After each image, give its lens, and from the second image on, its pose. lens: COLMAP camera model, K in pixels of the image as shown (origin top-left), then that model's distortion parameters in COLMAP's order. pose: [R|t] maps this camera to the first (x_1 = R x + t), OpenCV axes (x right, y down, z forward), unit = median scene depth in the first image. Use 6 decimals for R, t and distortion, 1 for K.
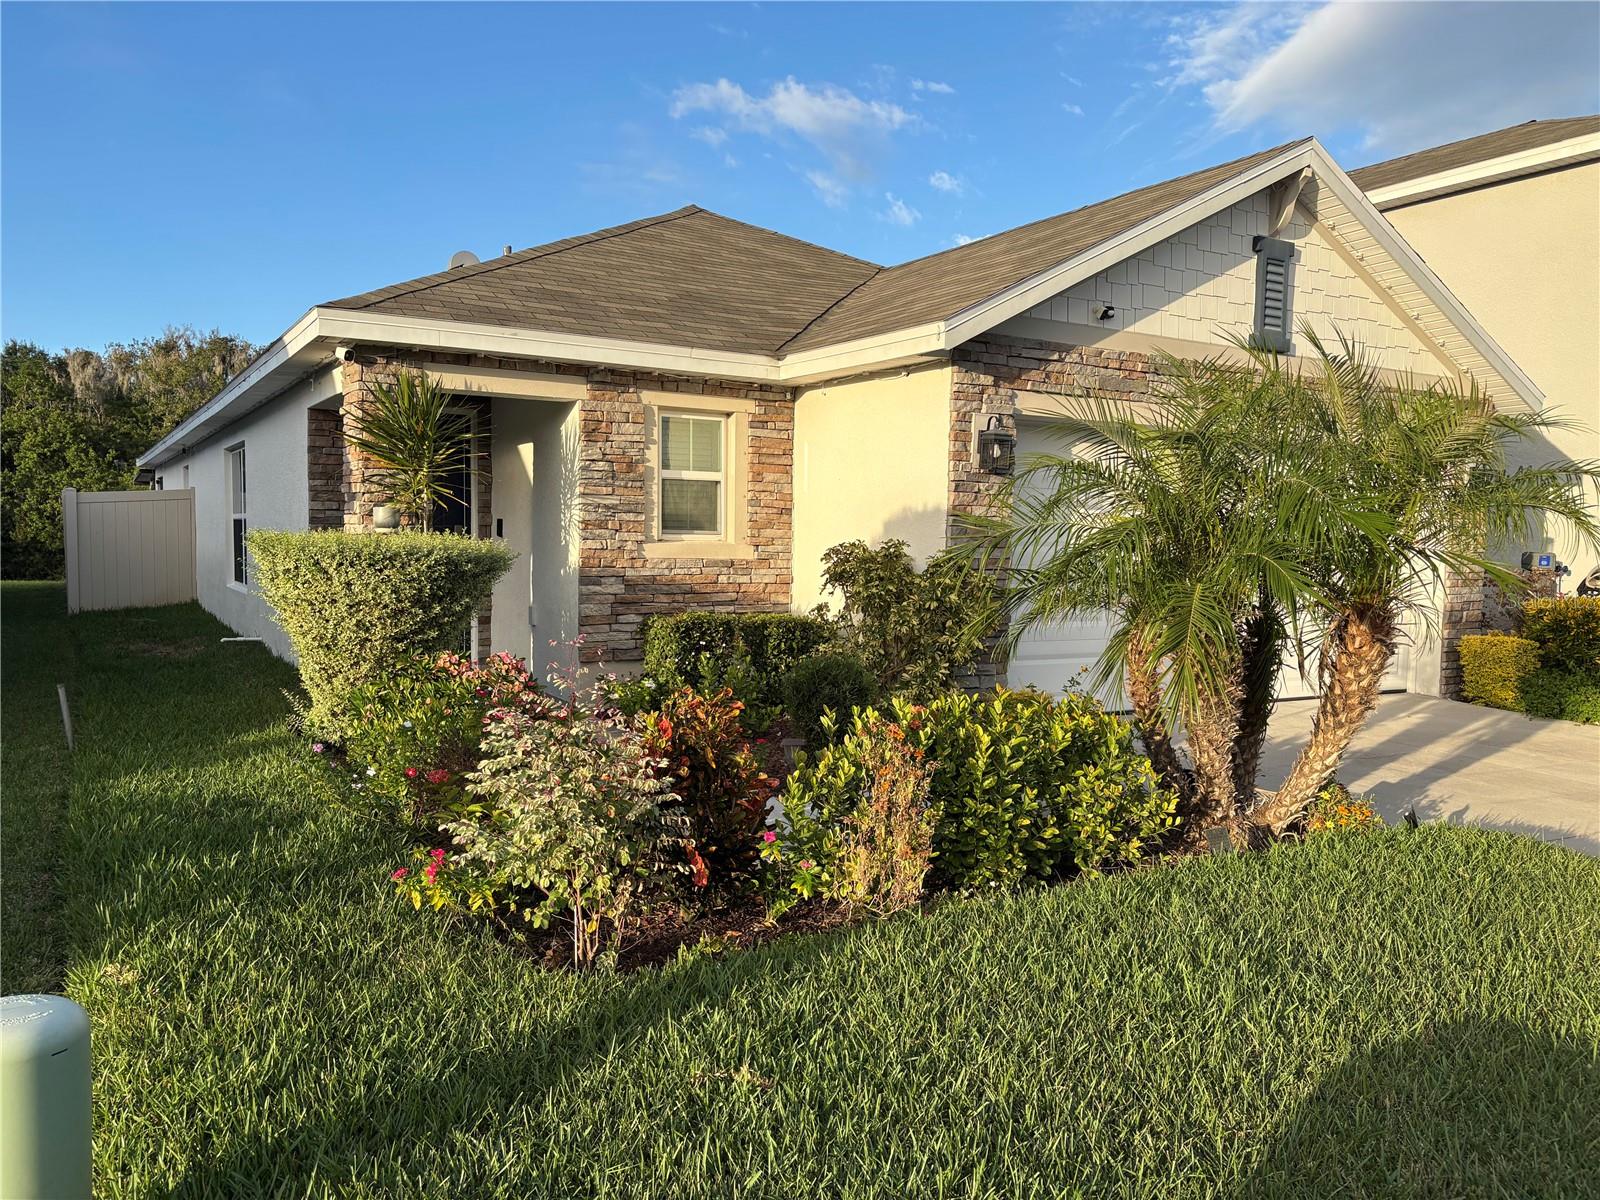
lens RADIAL K [[1207.6, 0, 800.5], [0, 1207.6, 640.2], [0, 0, 1]] dist [0.038019, -0.001783]
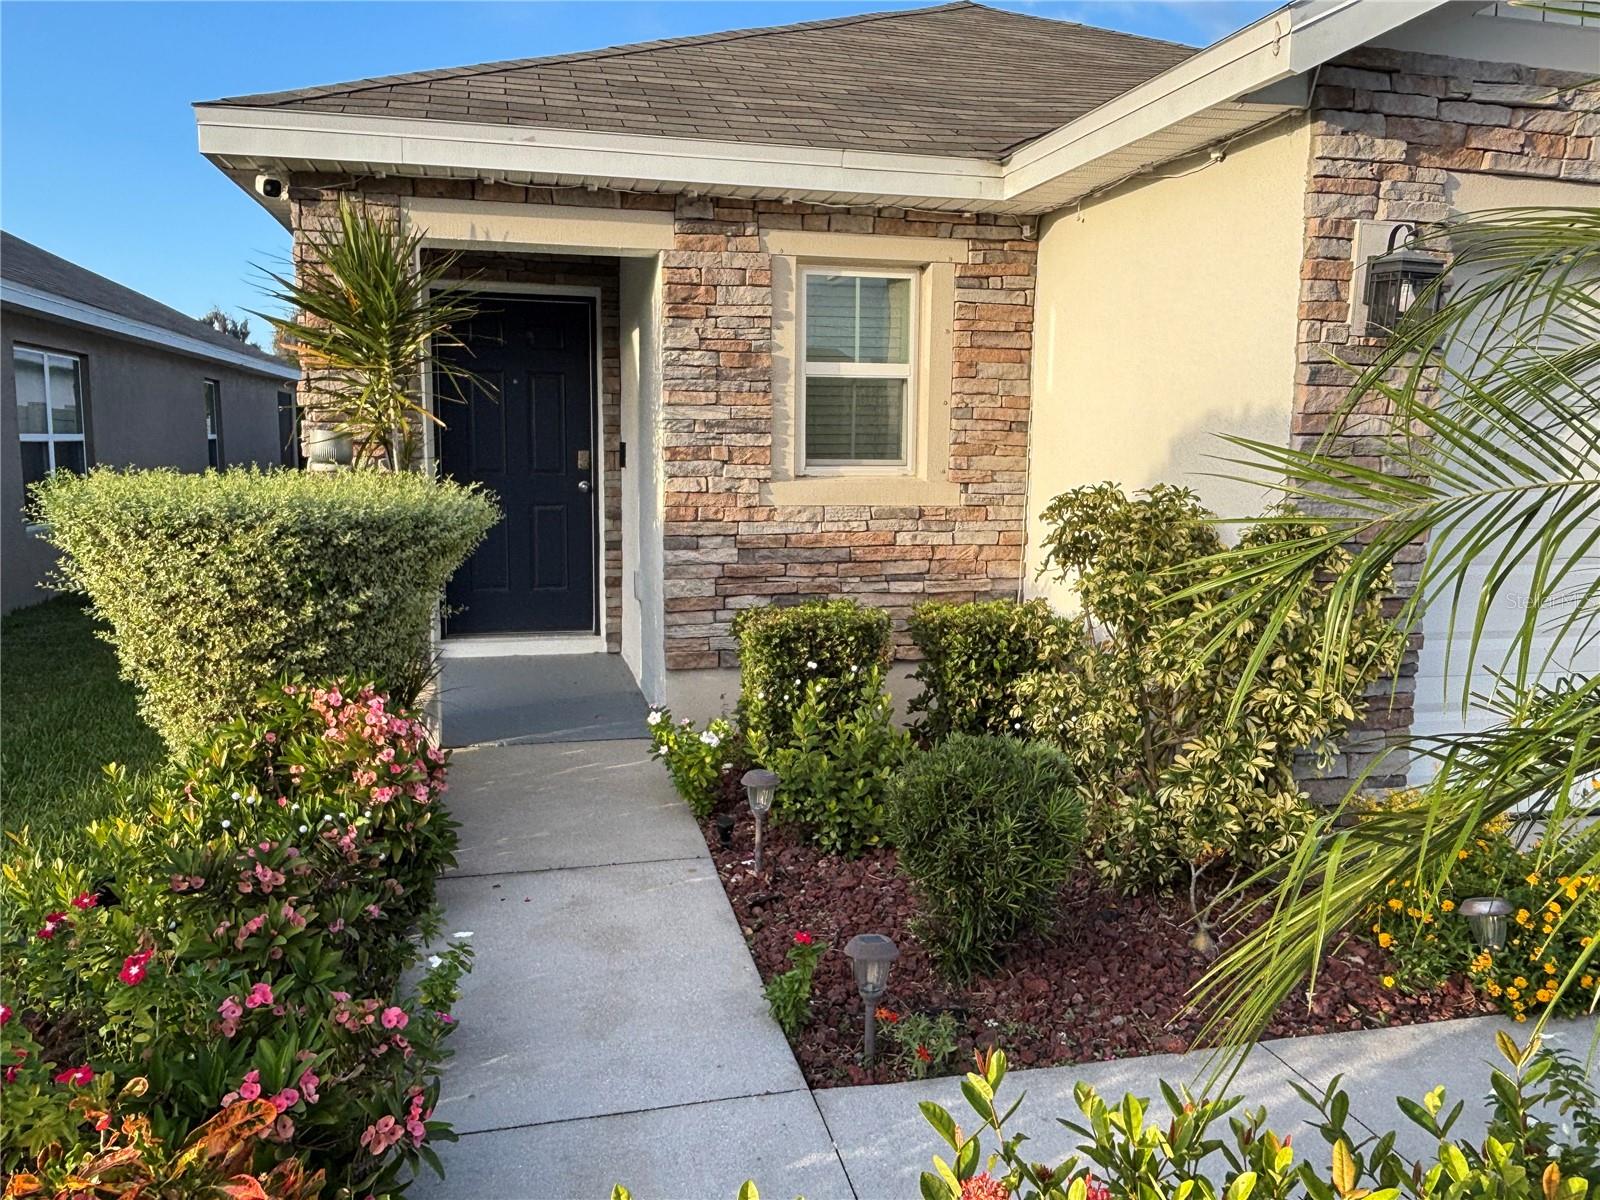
lens RADIAL K [[1207.3, 0, 791.9], [0, 1207.3, 605.7], [0, 0, 1]] dist [0.045603, -0.062612]
pose [[0.952330, 0.033471, -0.303227, 0.071904], [-0.019609, 0.998624, 0.048646, -0.047554], [0.304438, -0.040381, 0.951676, 0.413087]]
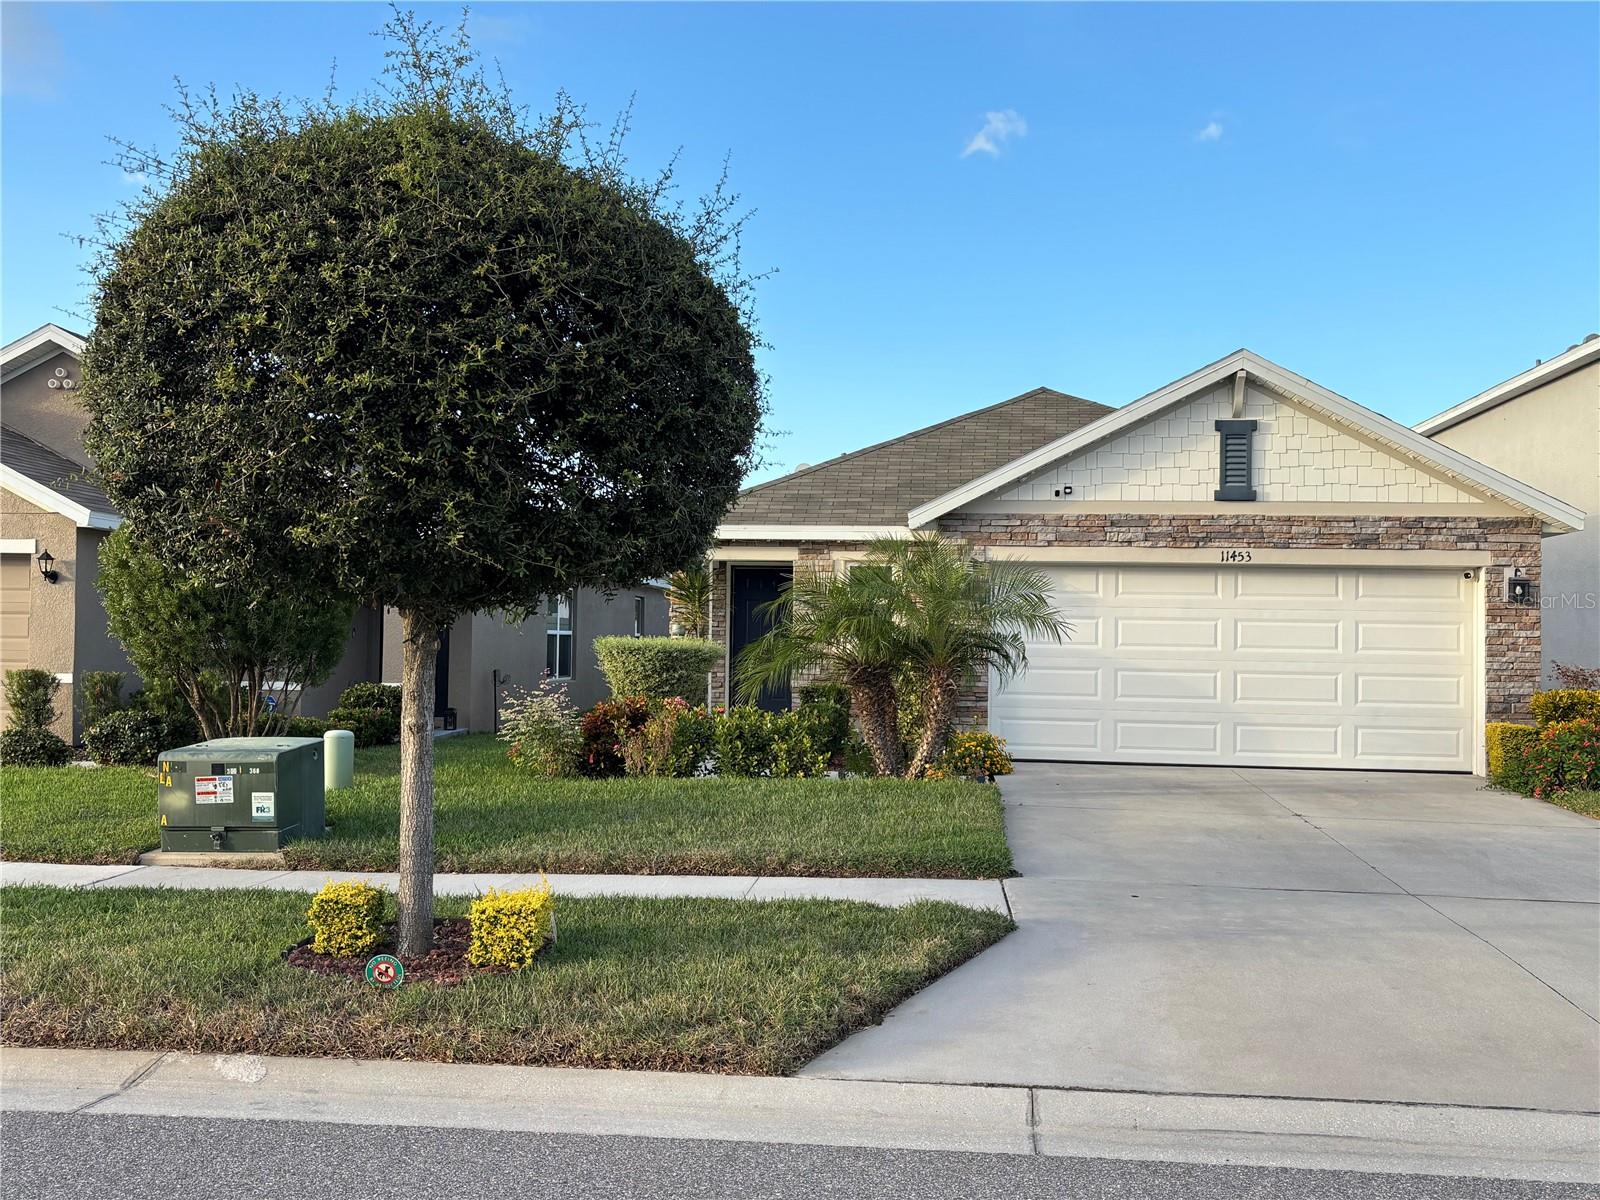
lens RADIAL K [[1653.0, 0, 766.9], [0, 1653.0, 614.0], [0, 0, 1]] dist [0.009622, 0.000000]
pose [[0.779190, -0.018487, -0.626515, 1.202774], [-0.052282, 0.994165, -0.094357, 0.094977], [0.624604, 0.106278, 0.773677, -0.785094]]
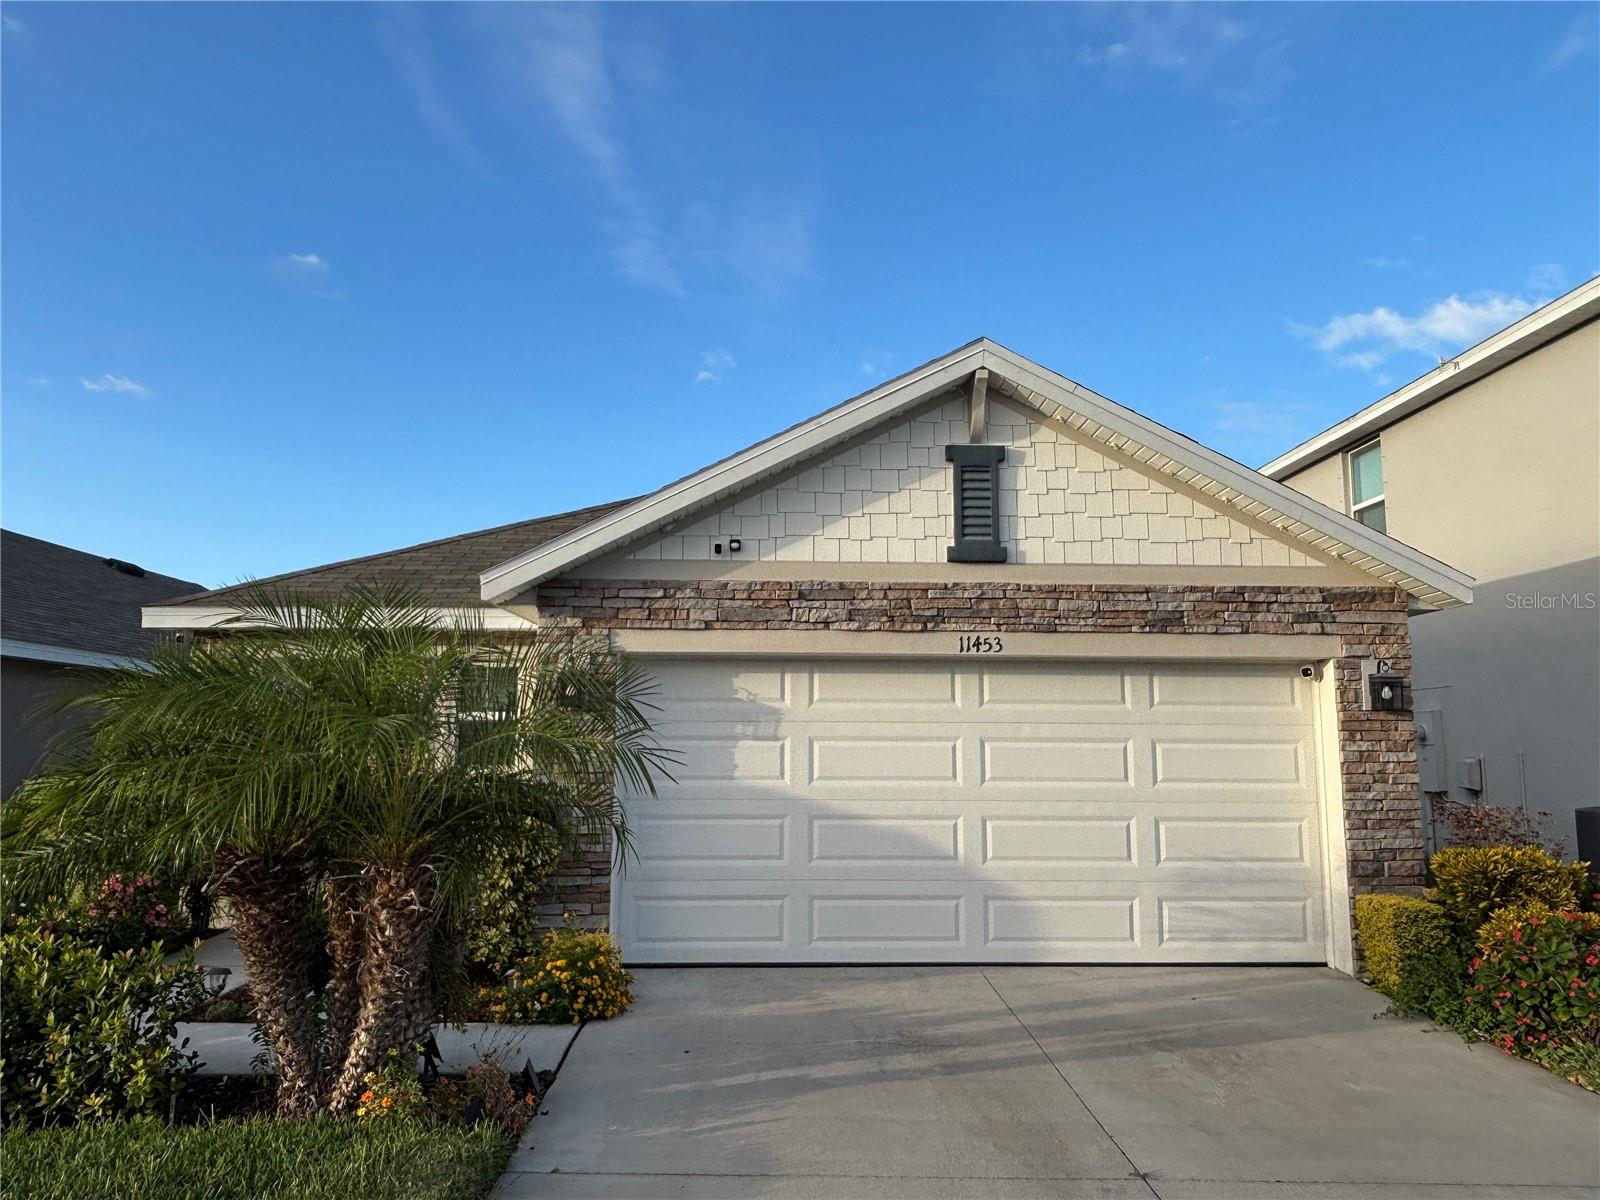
lens RADIAL K [[1115.1, 0, 812.4], [0, 1115.1, 580.4], [0, 0, 1]] dist [0.024573, -0.018742]
pose [[0.864250, -0.085421, -0.495756, 0.737543], [-0.028831, 0.975448, -0.218335, -0.038879], [0.502235, 0.202990, 0.840568, 0.247471]]
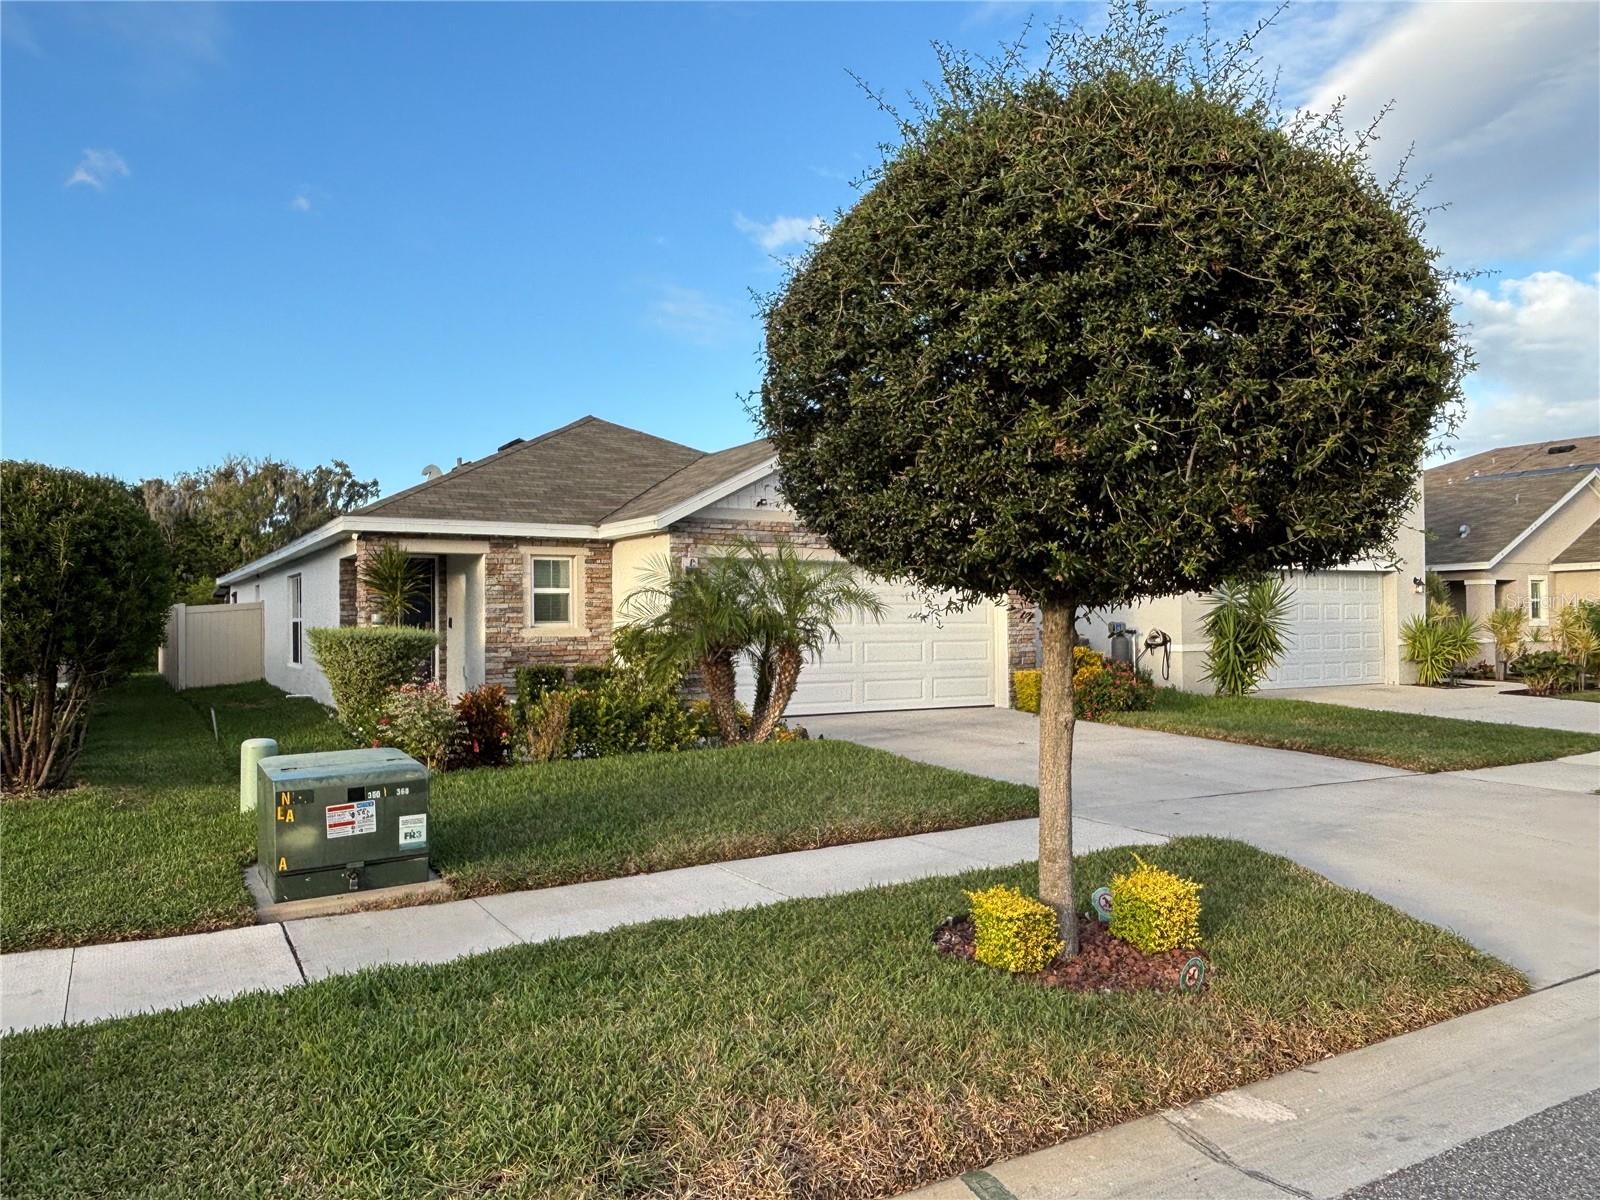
lens RADIAL K [[1226.1, 0, 857.4], [0, 1226.1, 621.9], [0, 0, 1]] dist [0.016596, -0.042080]
pose [[0.999612, -0.026192, 0.009507, 0.360491], [0.026908, 0.995994, -0.085277, 0.080791], [-0.007235, 0.085500, 0.996312, -0.854112]]
